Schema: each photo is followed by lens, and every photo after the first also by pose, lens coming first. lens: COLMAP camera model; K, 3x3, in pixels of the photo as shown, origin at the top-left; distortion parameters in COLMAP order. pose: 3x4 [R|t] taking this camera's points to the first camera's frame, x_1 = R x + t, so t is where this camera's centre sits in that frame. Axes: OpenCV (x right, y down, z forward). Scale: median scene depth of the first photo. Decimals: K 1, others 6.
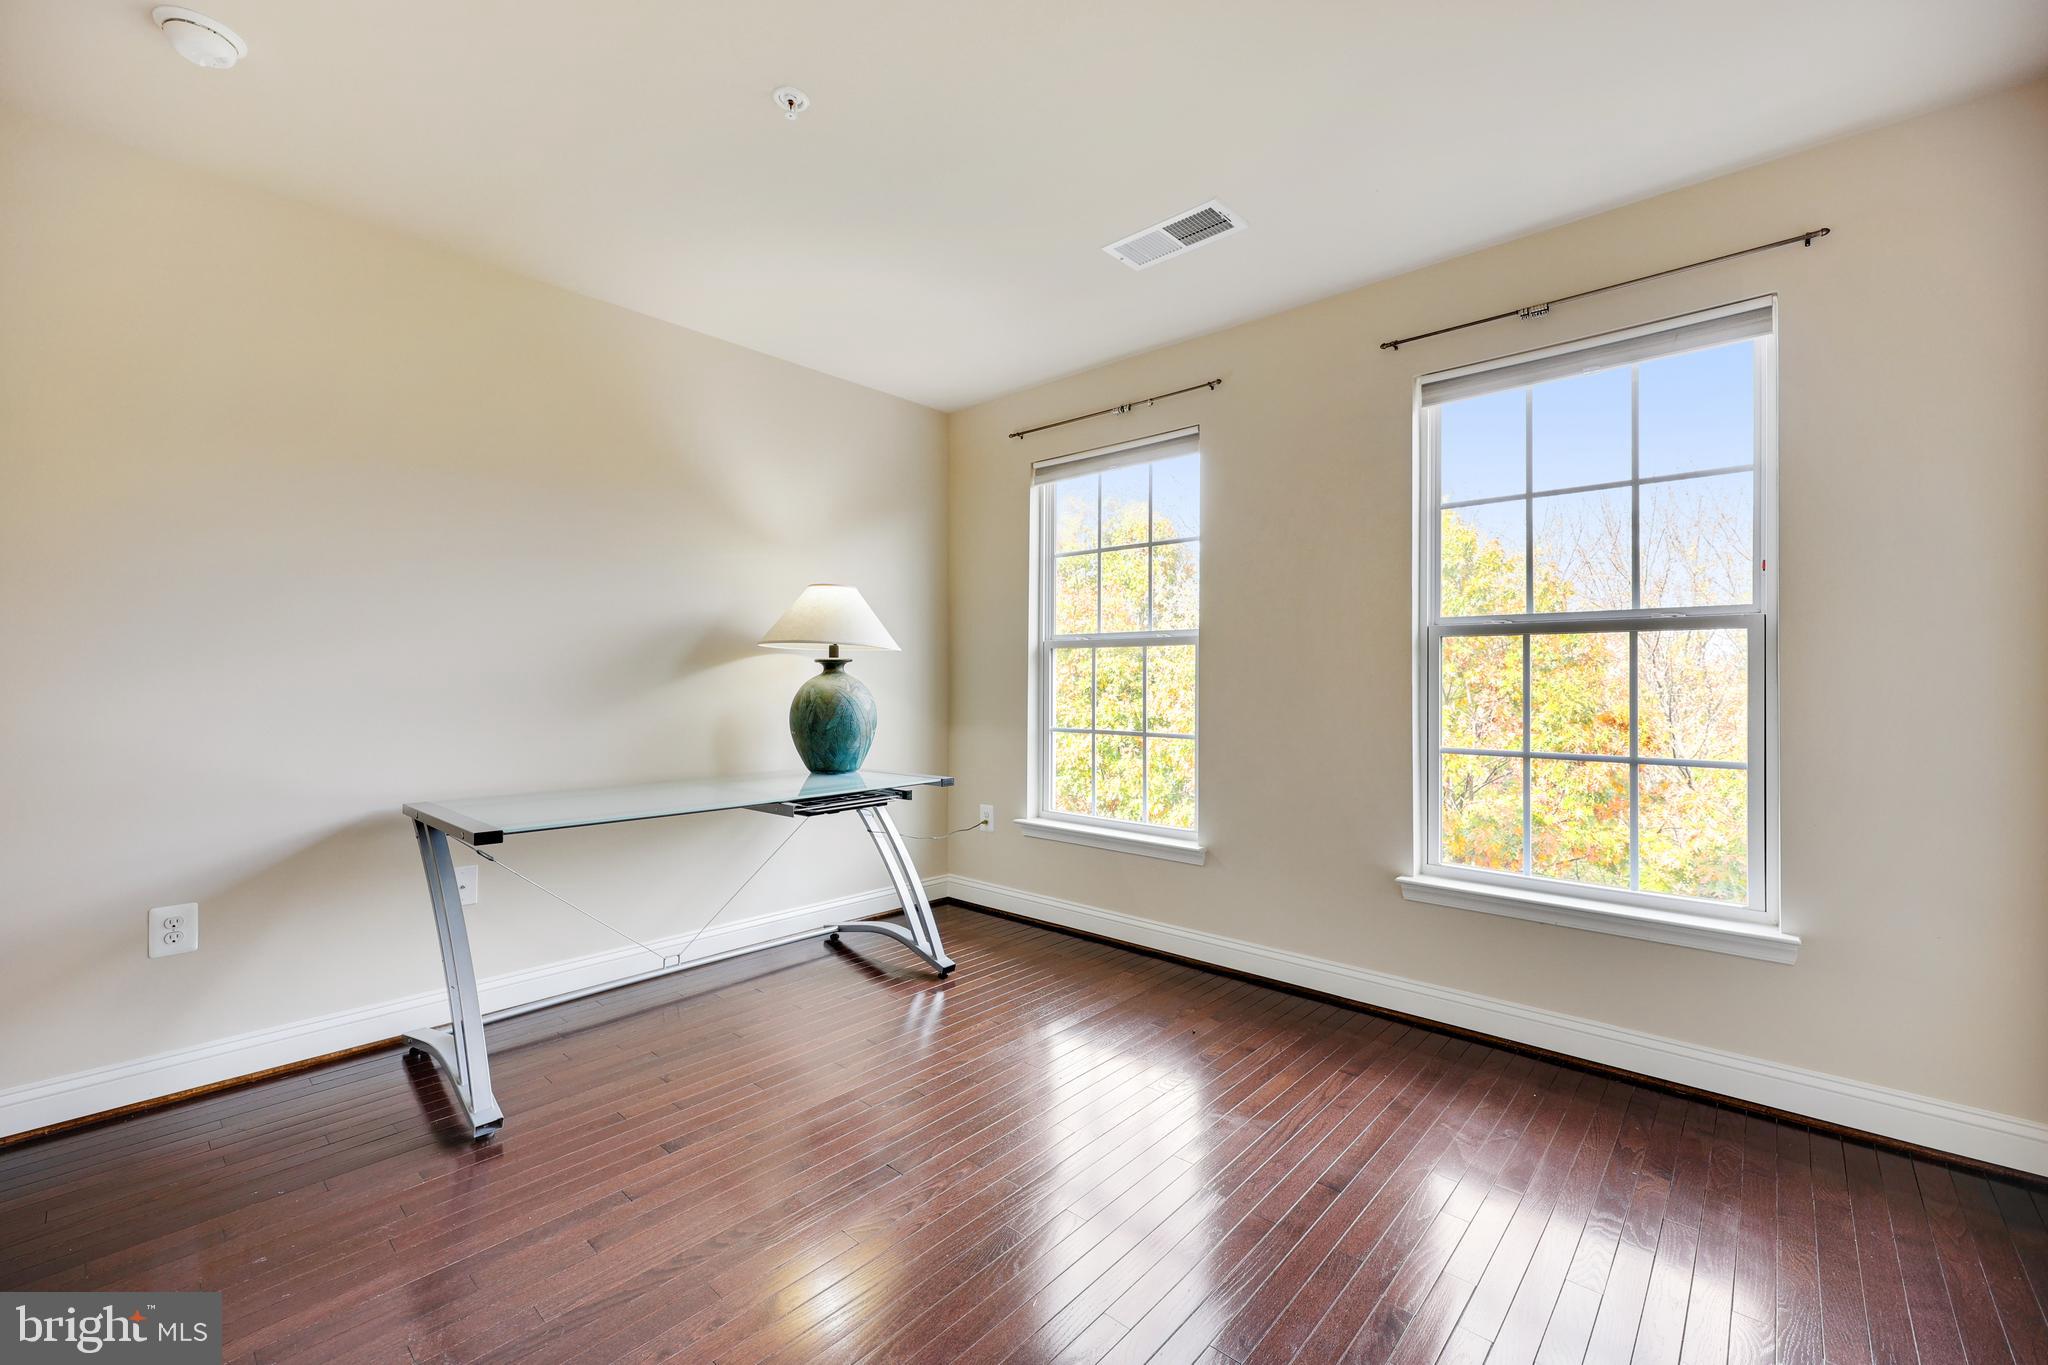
lens RADIAL K [[828.0, 0, 1021.4], [0, 828.0, 673.9], [0, 0, 1]] dist [-0.000869, 0.001207]
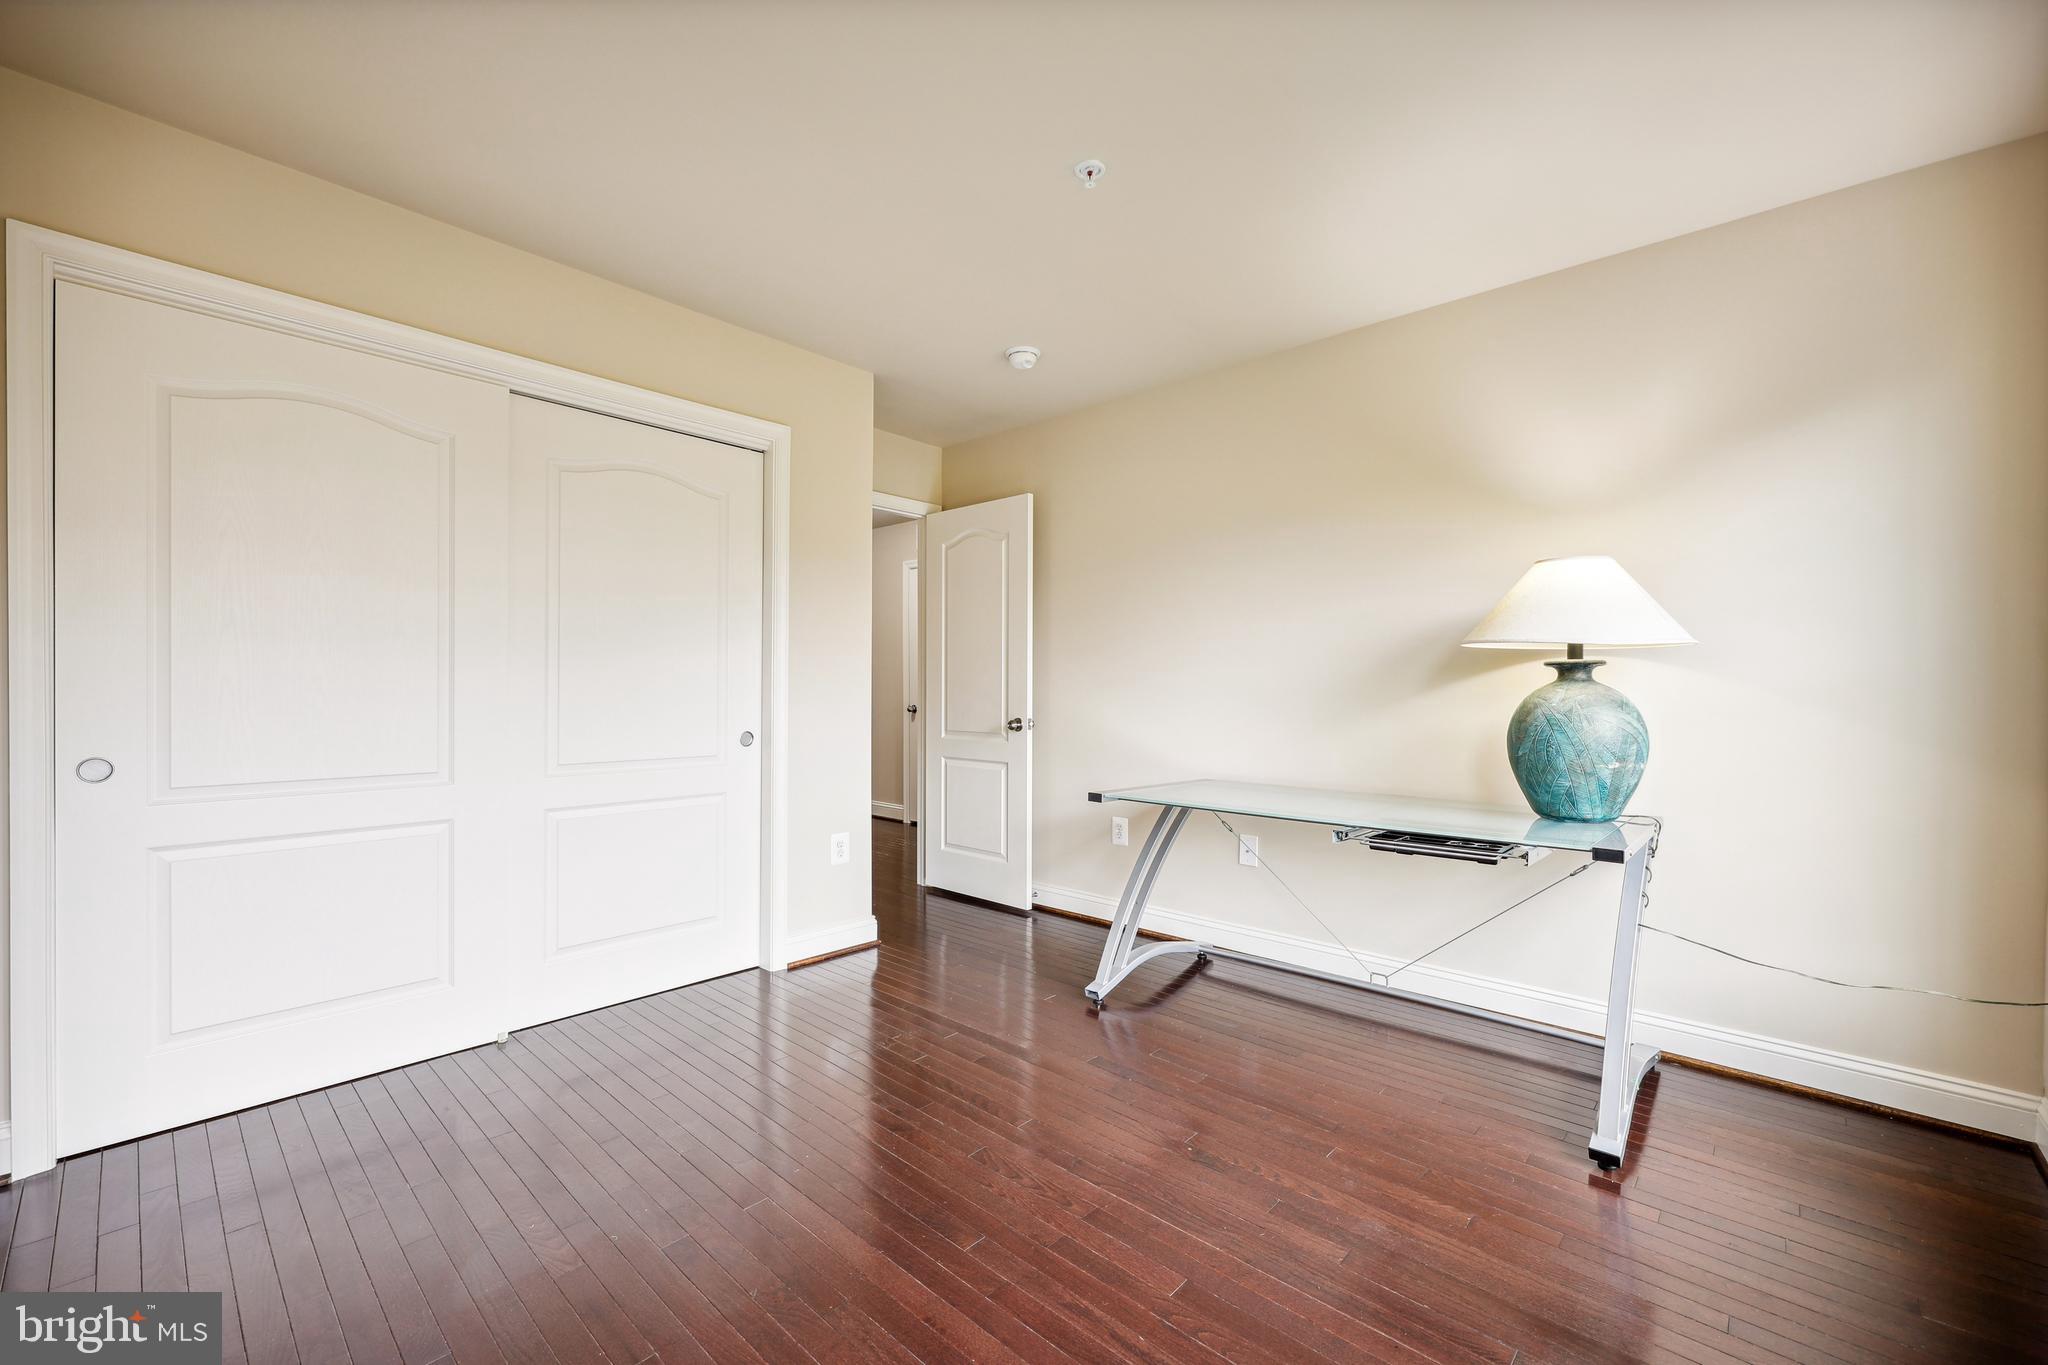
lens RADIAL K [[828.0, 0, 1021.8], [0, 828.0, 691.9], [0, 0, 1]] dist [-0.000869, 0.001207]
pose [[-0.004589, 0.003411, -0.999984, 0.506459], [0.007286, 0.999968, 0.003378, 0.002863], [0.999963, -0.007270, -0.004613, 0.542017]]
